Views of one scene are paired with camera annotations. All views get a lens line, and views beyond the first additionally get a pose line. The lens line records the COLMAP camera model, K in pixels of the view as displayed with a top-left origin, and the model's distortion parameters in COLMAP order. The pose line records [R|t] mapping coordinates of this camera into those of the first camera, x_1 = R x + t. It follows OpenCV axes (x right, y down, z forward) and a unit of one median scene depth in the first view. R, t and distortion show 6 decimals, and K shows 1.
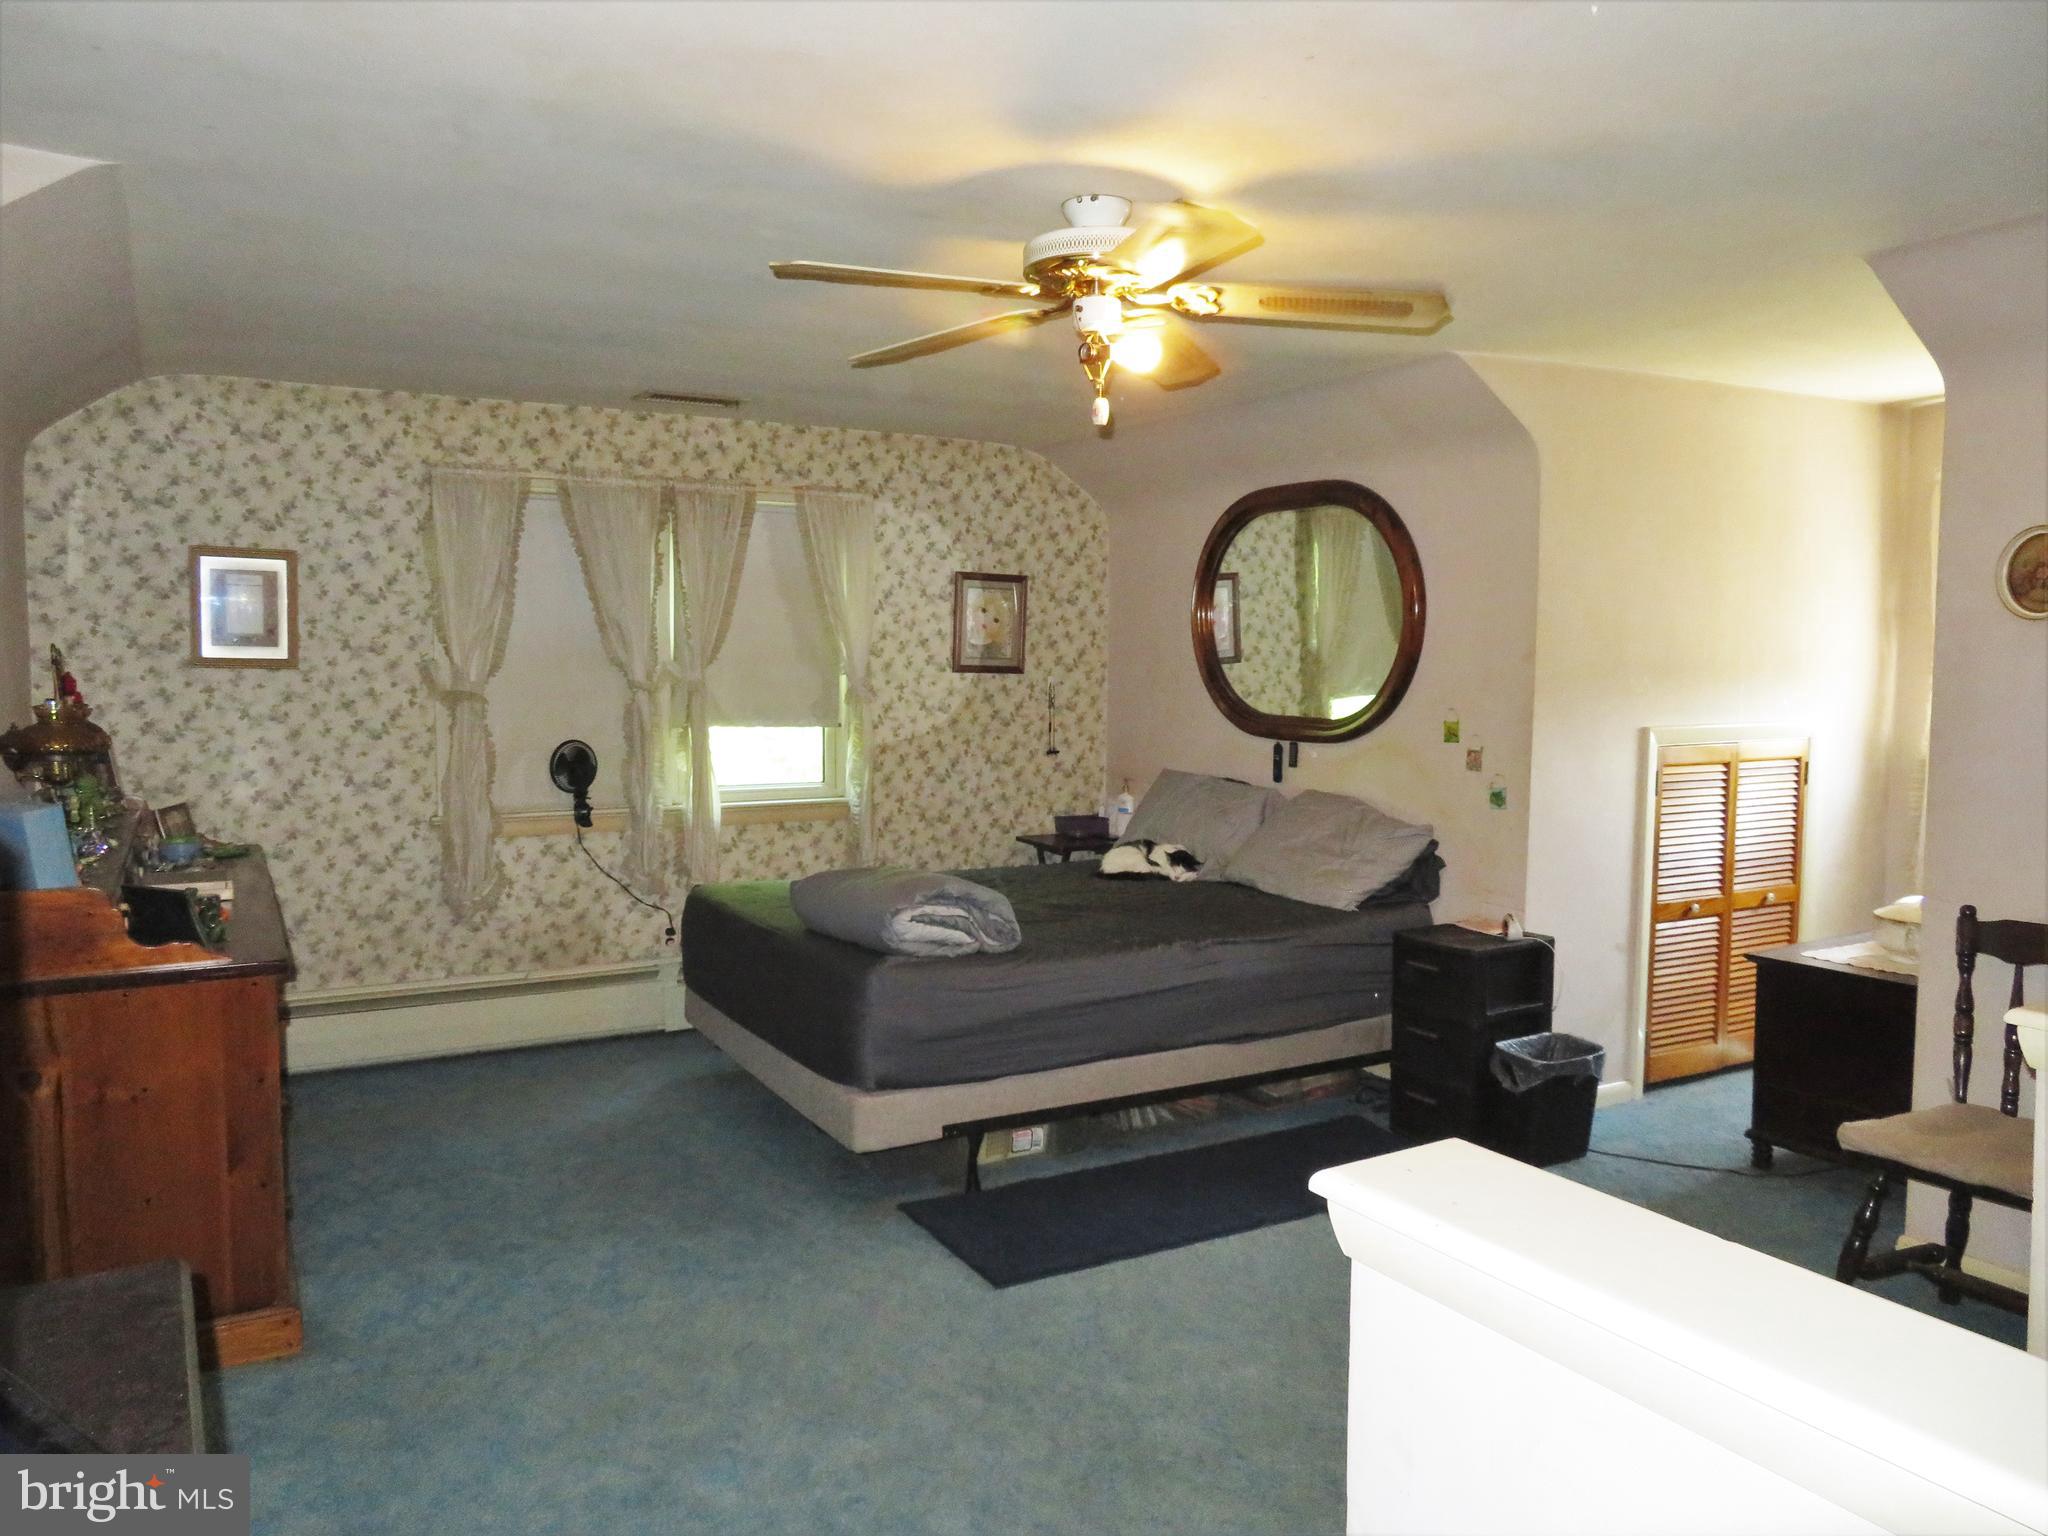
lens RADIAL K [[1488.4, 0, 1020.4], [0, 1488.4, 767.7], [0, 0, 1]] dist [-0.010372, 0.002684]
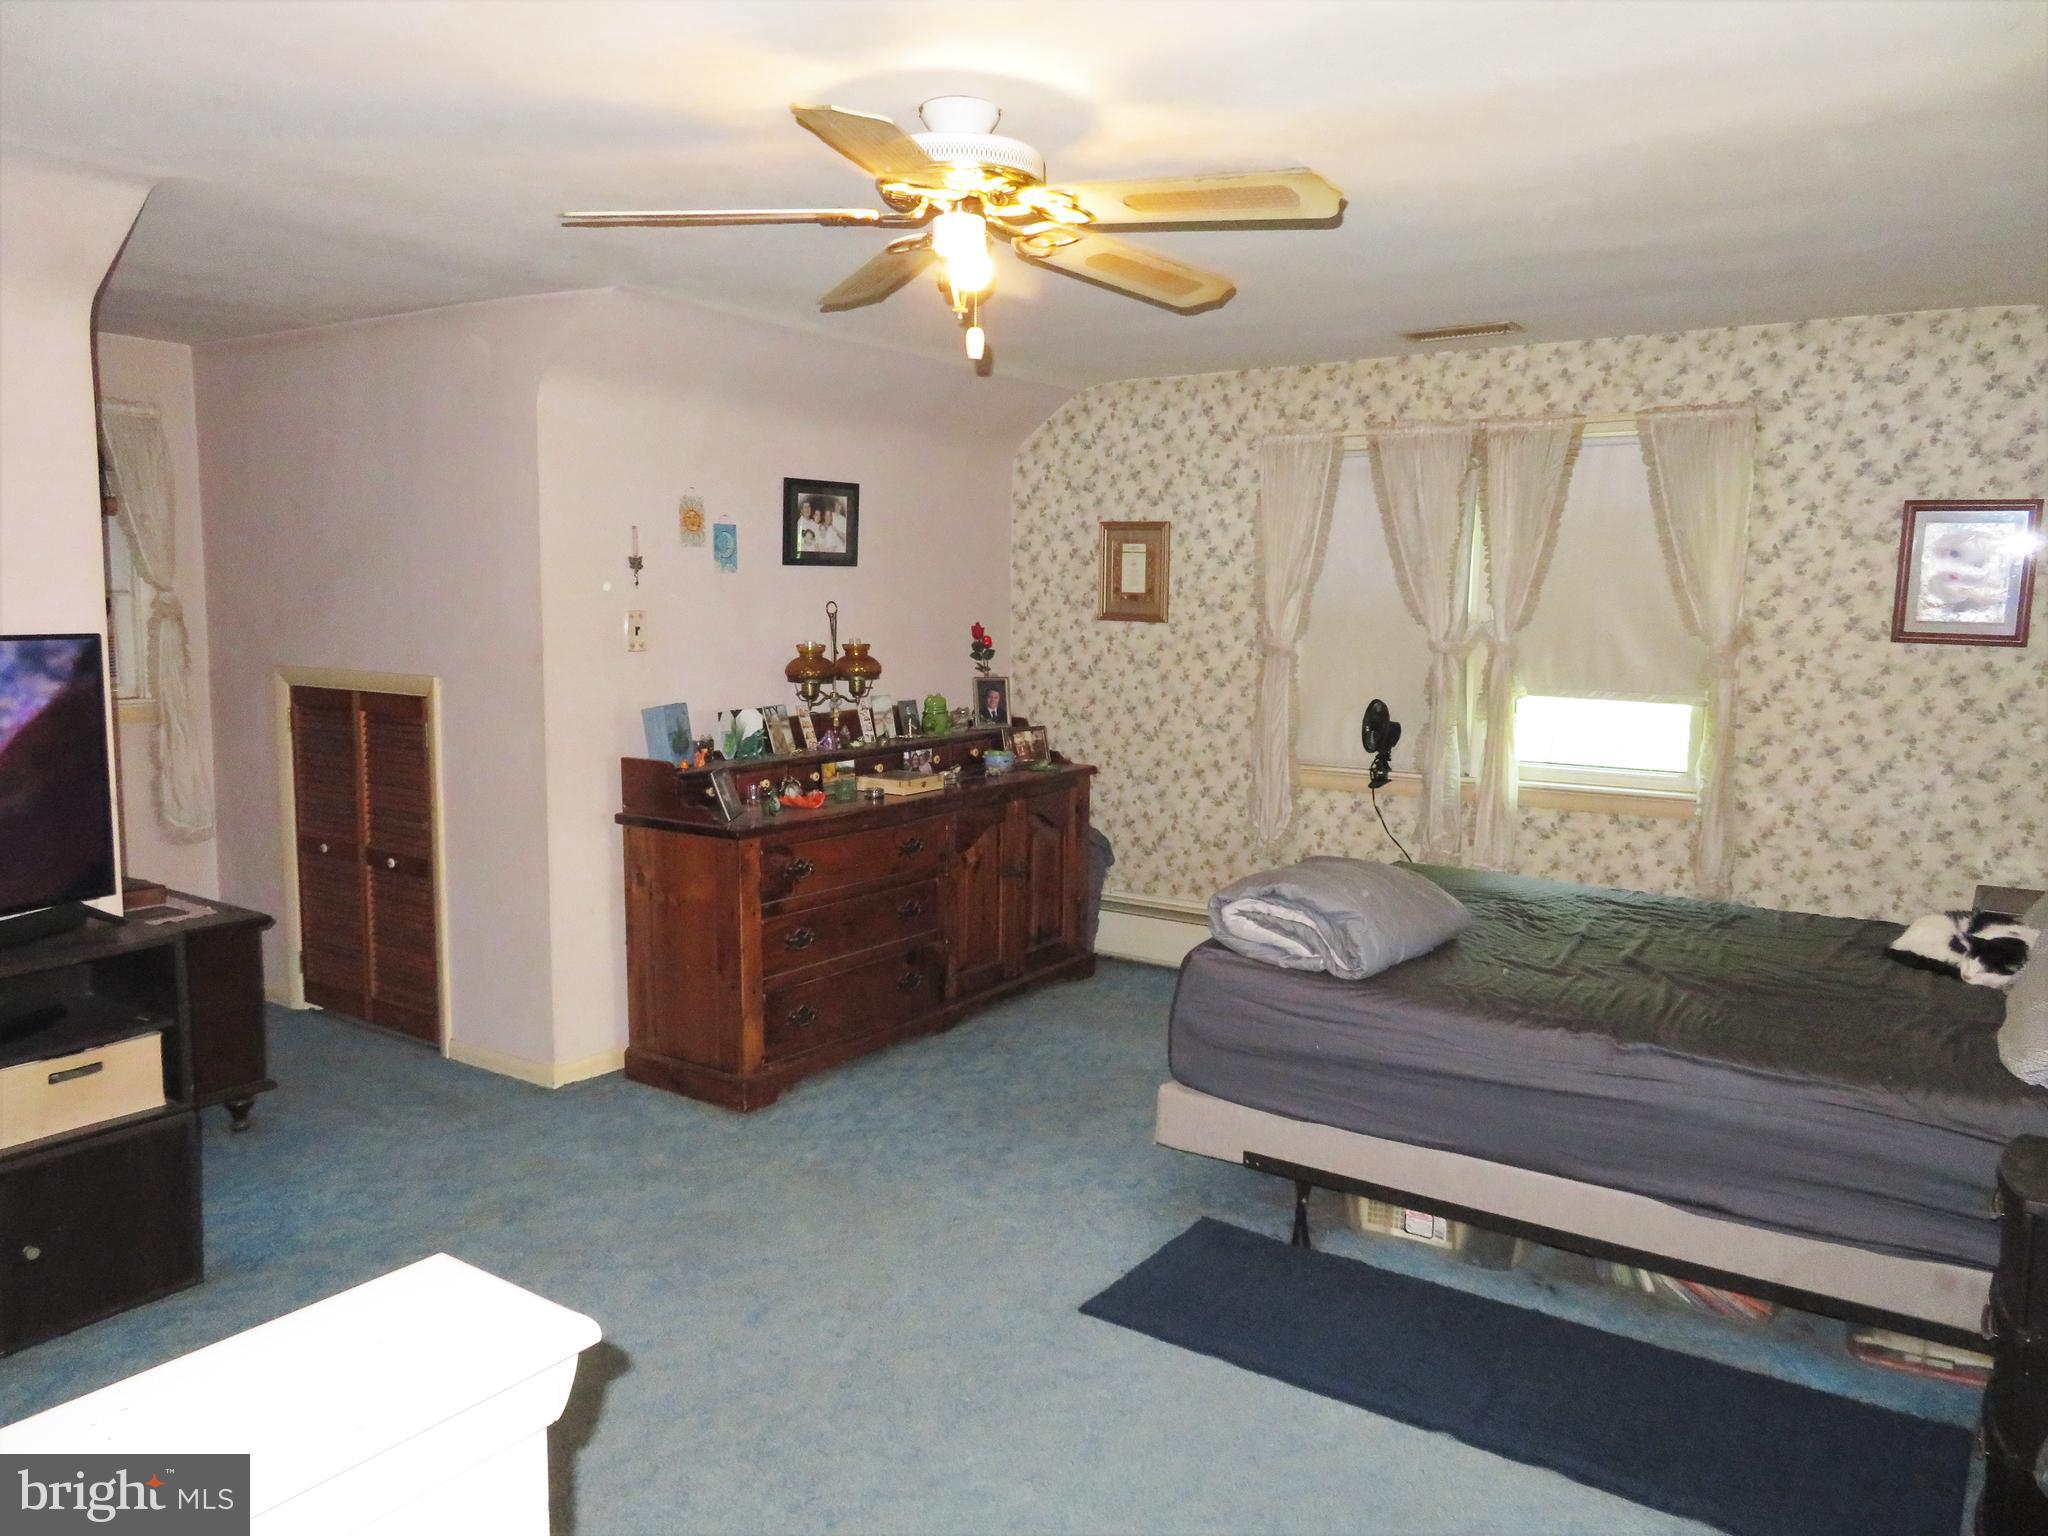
lens RADIAL K [[1488.4, 0, 1019.3], [0, 1488.4, 765.2], [0, 0, 1]] dist [-0.010372, 0.002684]
pose [[0.419146, 0.102115, -0.902158, 0.499059], [-0.073216, 0.994220, 0.078519, -0.035479], [0.904962, 0.033141, 0.424200, 0.370429]]
